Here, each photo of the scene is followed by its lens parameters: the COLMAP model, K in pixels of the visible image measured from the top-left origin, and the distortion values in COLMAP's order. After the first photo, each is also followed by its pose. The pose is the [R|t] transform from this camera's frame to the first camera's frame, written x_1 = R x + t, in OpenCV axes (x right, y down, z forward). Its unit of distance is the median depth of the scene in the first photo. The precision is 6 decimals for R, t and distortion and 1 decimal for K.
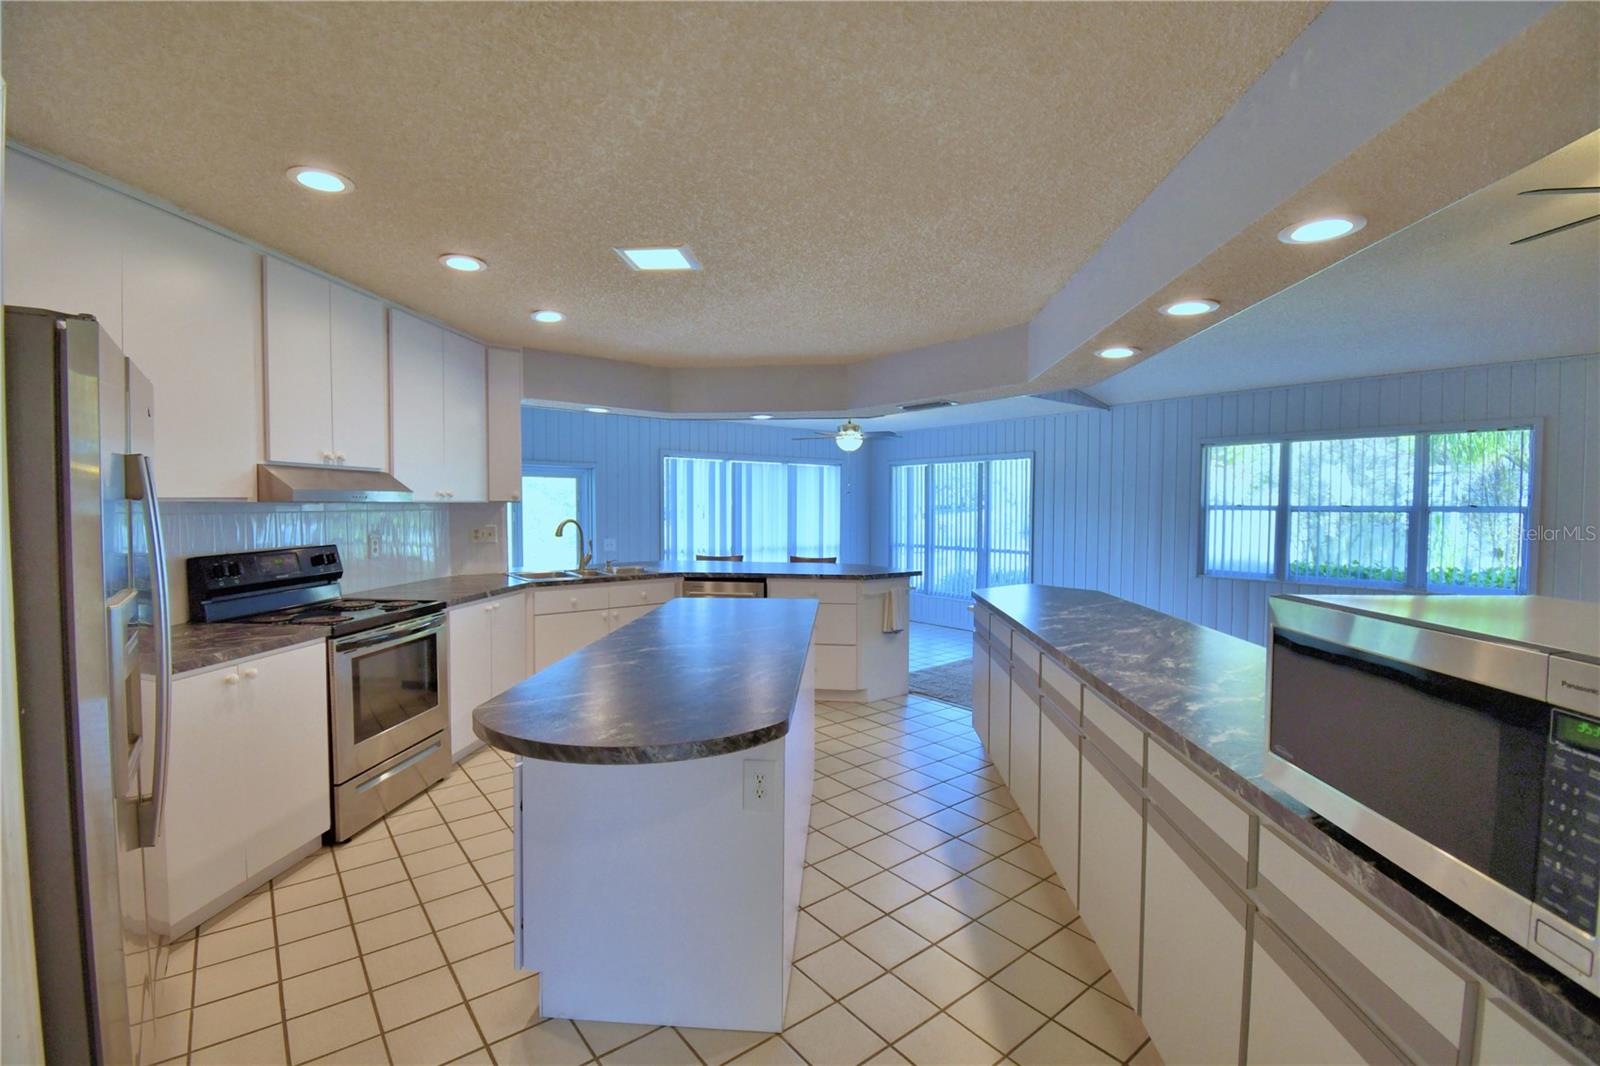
lens RADIAL K [[701.1, 0, 799.4], [0, 701.1, 528.1], [0, 0, 1]] dist [0.017726, -0.024019]
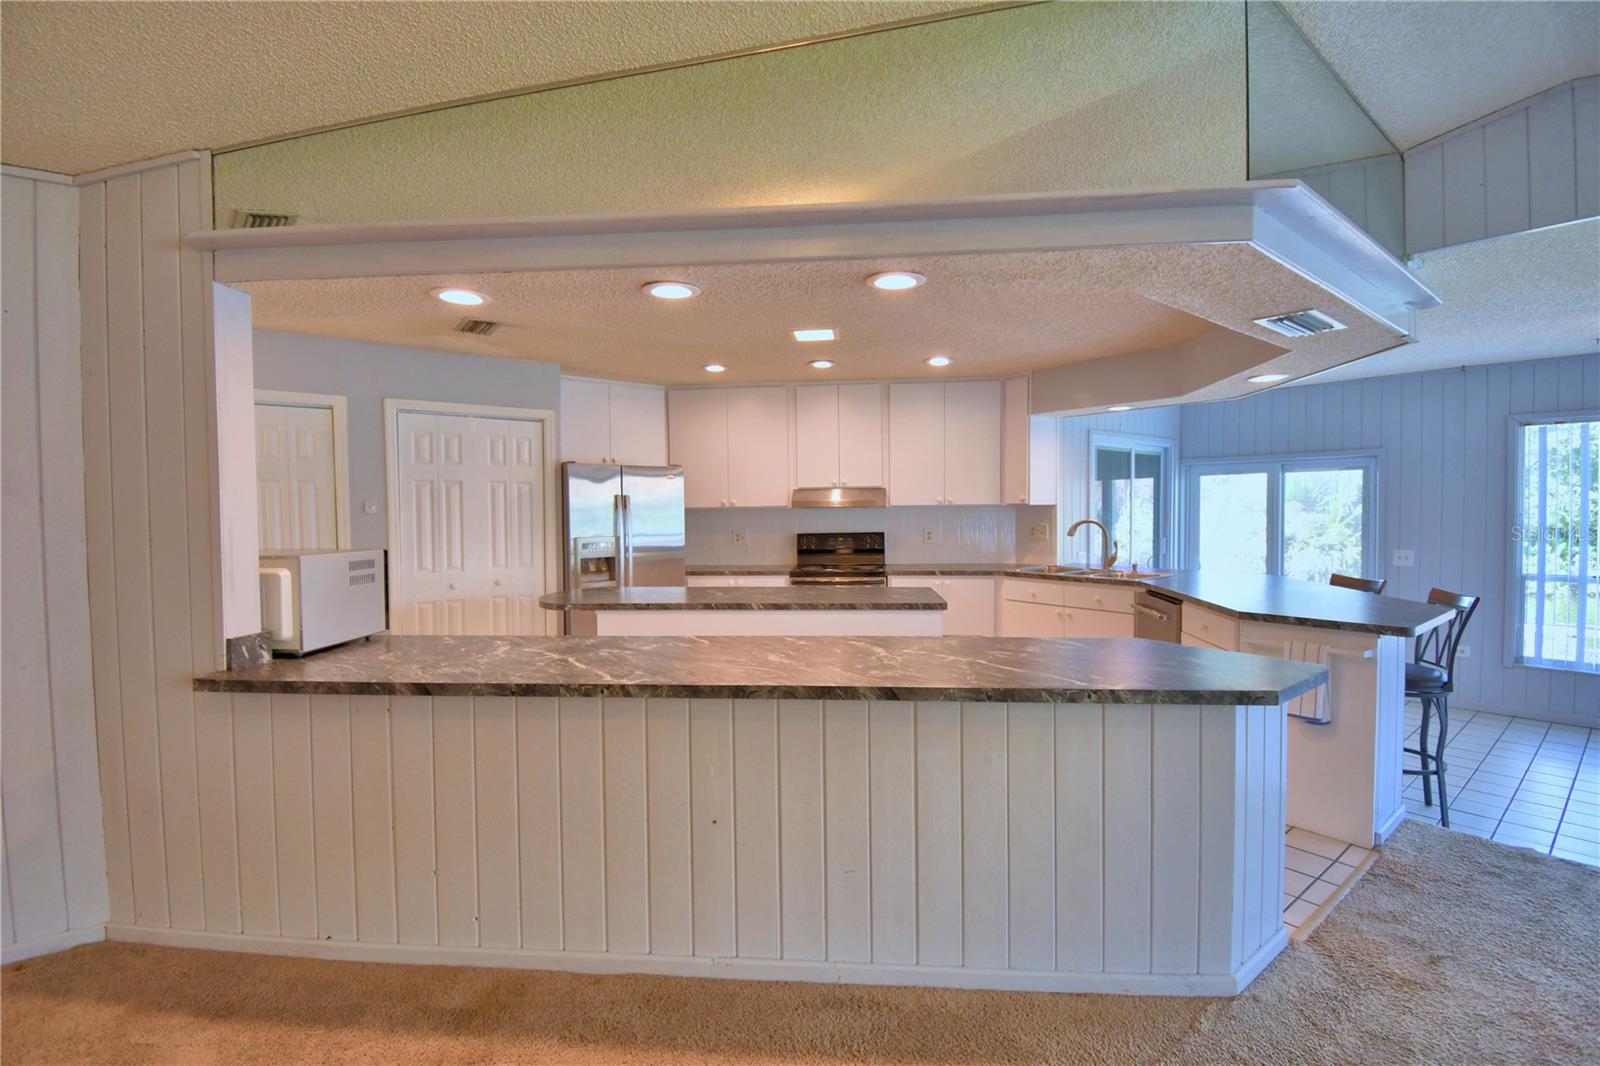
lens RADIAL K [[701.1, 0, 792.3], [0, 701.1, 529.5], [0, 0, 1]] dist [0.017726, -0.024019]
pose [[-0.018326, 0.025678, -0.999502, 0.510056], [-0.023922, 0.999373, 0.026113, -0.010552], [0.999546, 0.024388, -0.017700, 0.408735]]
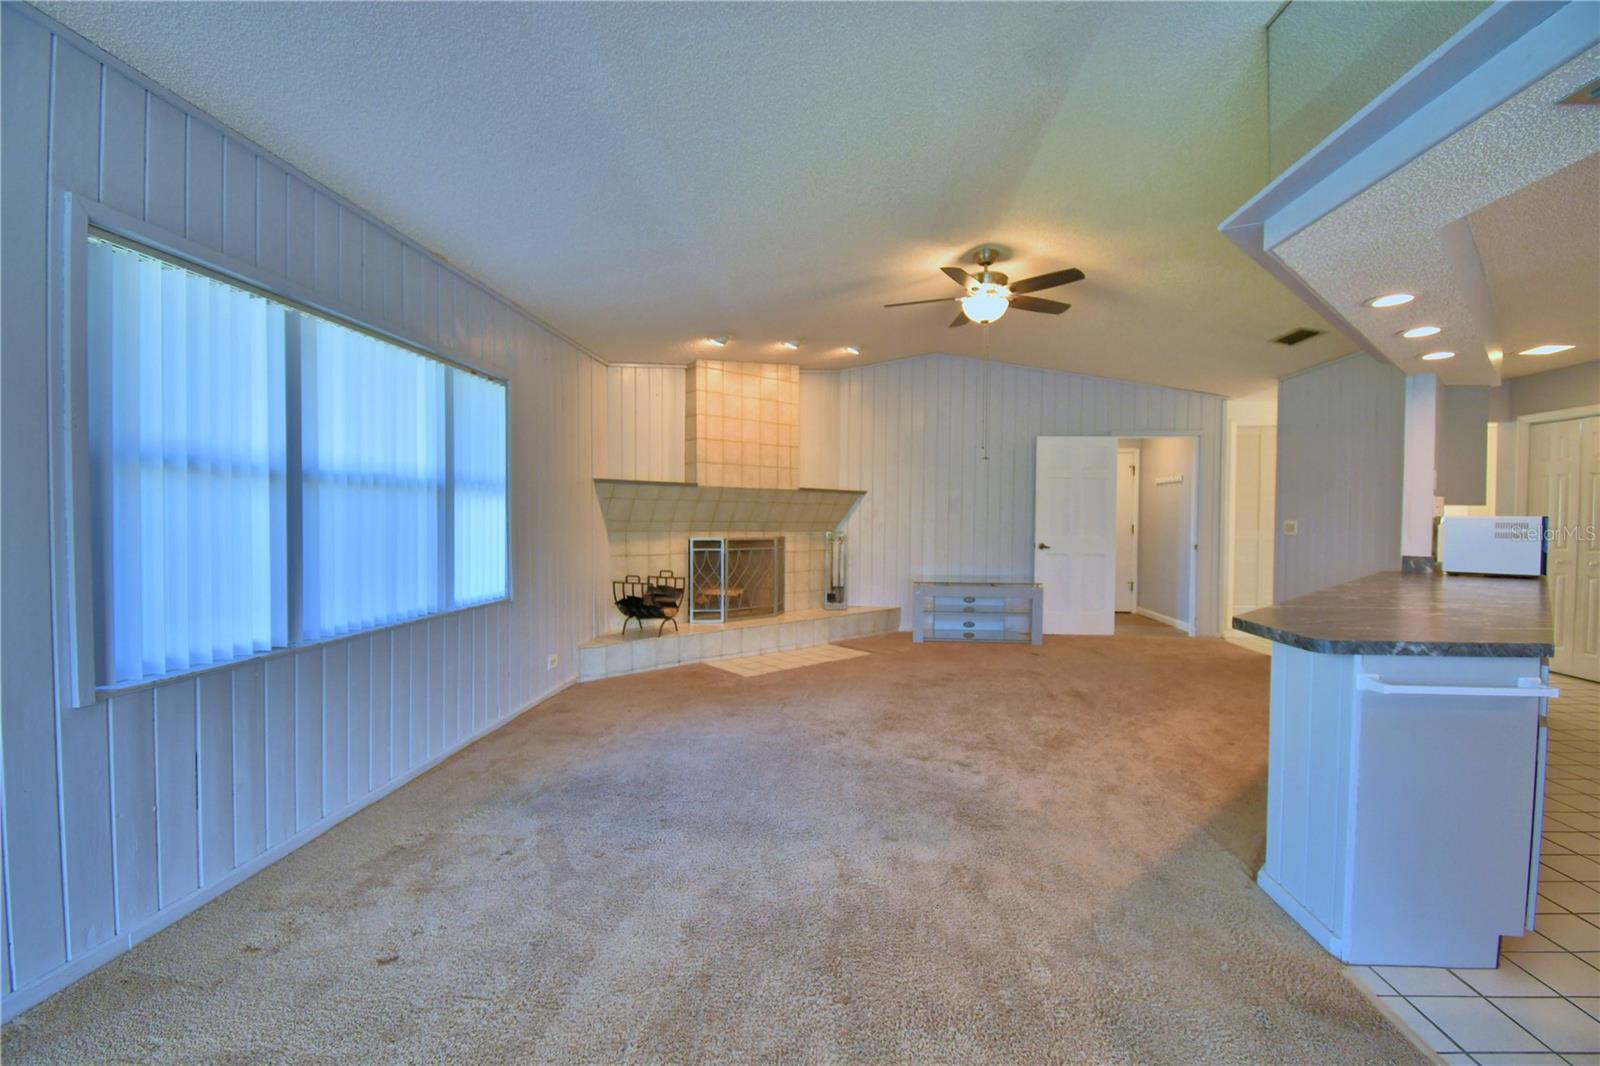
lens RADIAL K [[701.1, 0, 794.6], [0, 701.1, 531.6], [0, 0, 1]] dist [0.017726, -0.024019]
pose [[-0.725208, -0.022718, 0.688155, 0.170531], [0.015301, 0.998677, 0.049095, -0.007425], [-0.688359, 0.046134, -0.723901, 0.962212]]
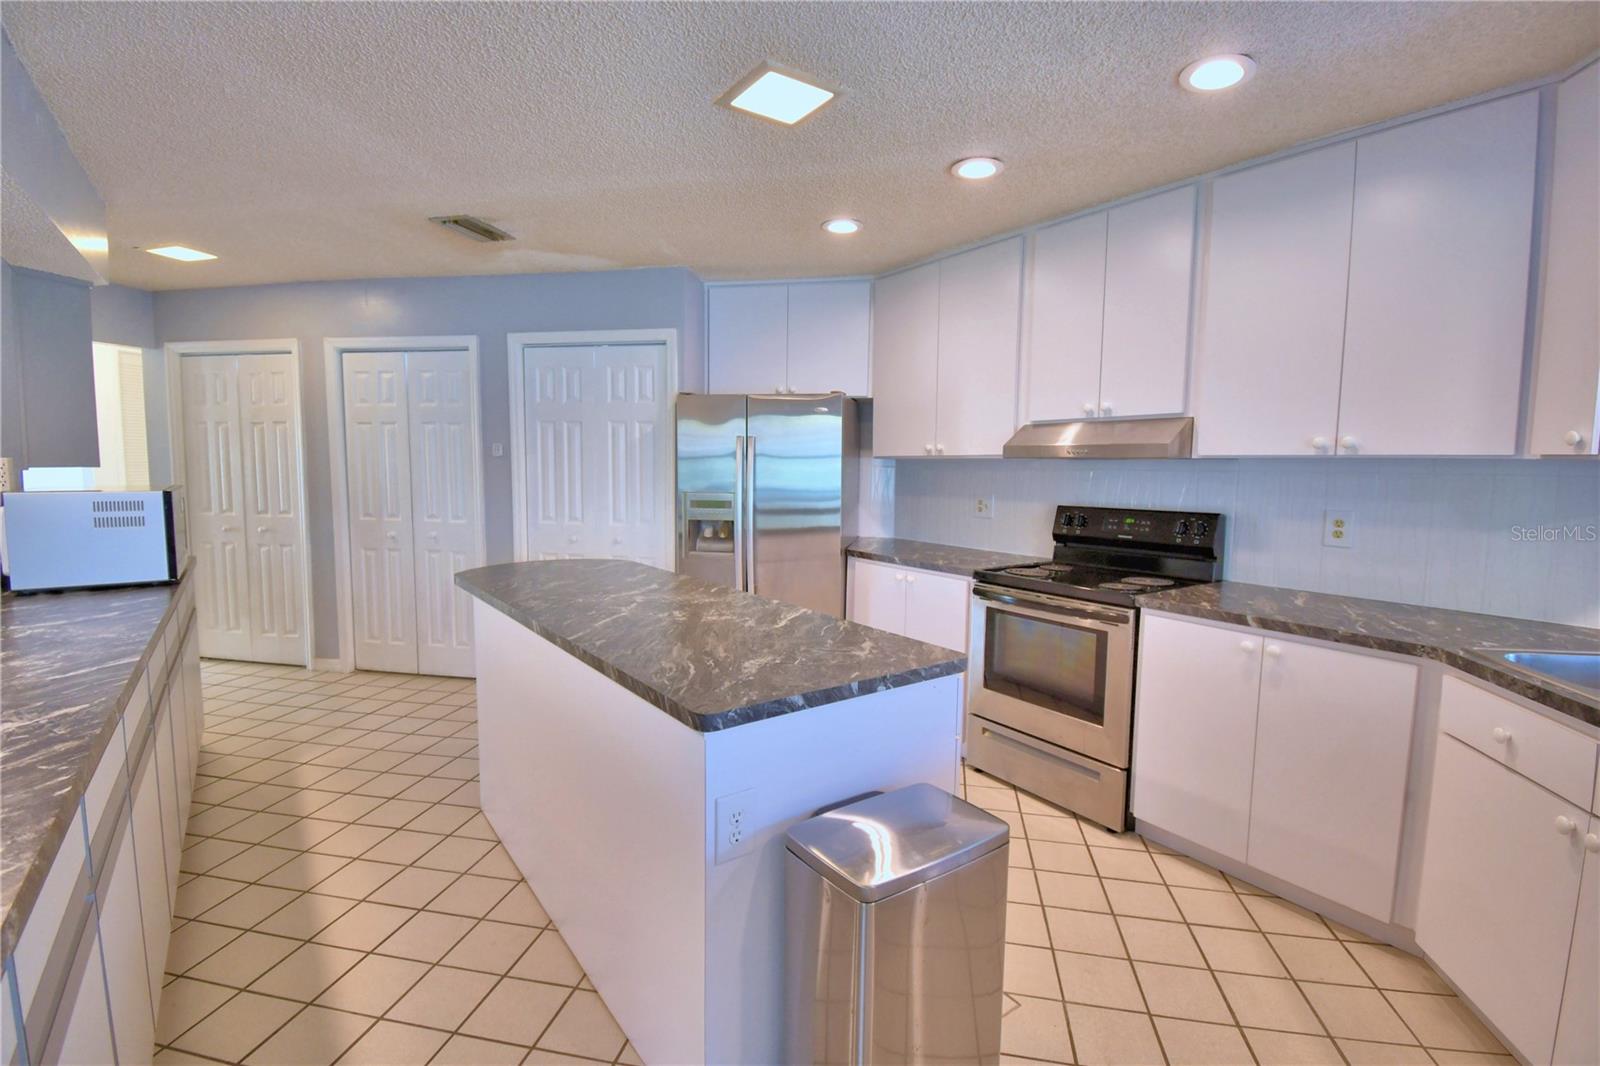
lens RADIAL K [[701.1, 0, 801.9], [0, 701.1, 541.5], [0, 0, 1]] dist [0.017726, -0.024019]
pose [[-0.754715, 0.057781, -0.653503, 0.105783], [-0.037625, 0.990662, 0.131045, -0.015978], [0.654972, 0.123490, -0.745494, 0.651744]]
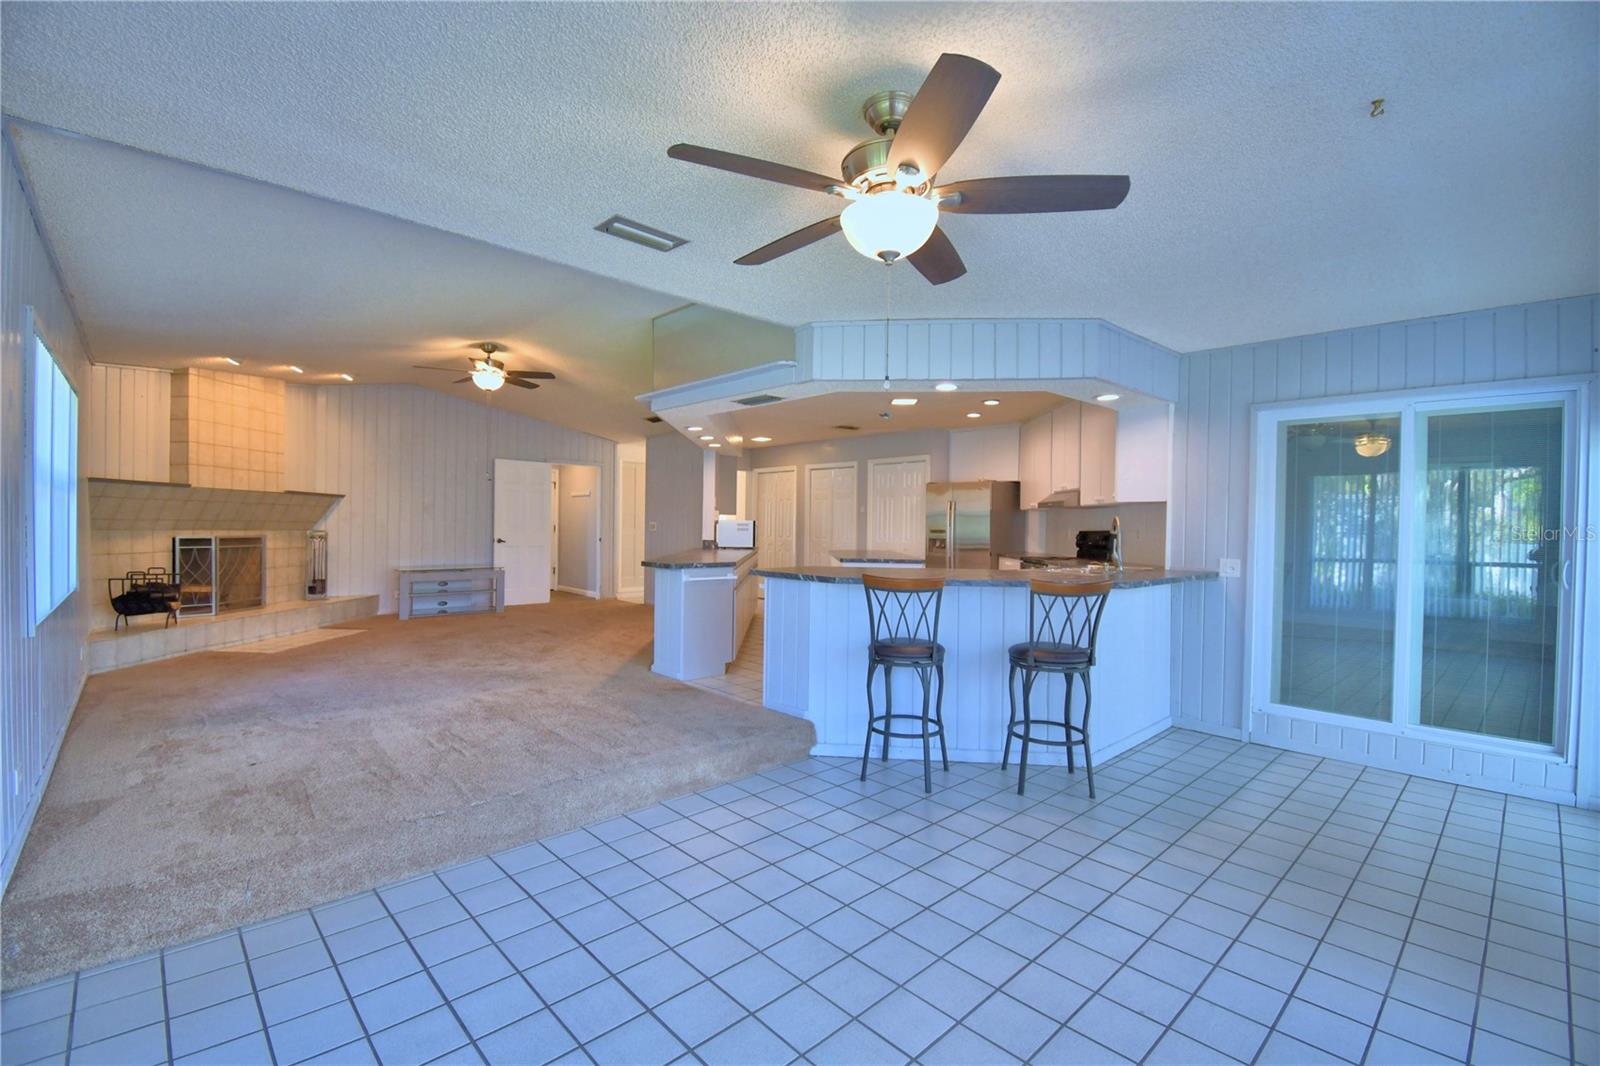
lens RADIAL K [[701.1, 0, 797.4], [0, 701.1, 532.6], [0, 0, 1]] dist [0.017726, -0.024019]
pose [[-0.997352, -0.015282, -0.071098, 0.129345], [-0.018526, 0.998806, 0.045198, -0.019035], [0.070323, 0.046395, -0.996445, 1.379873]]
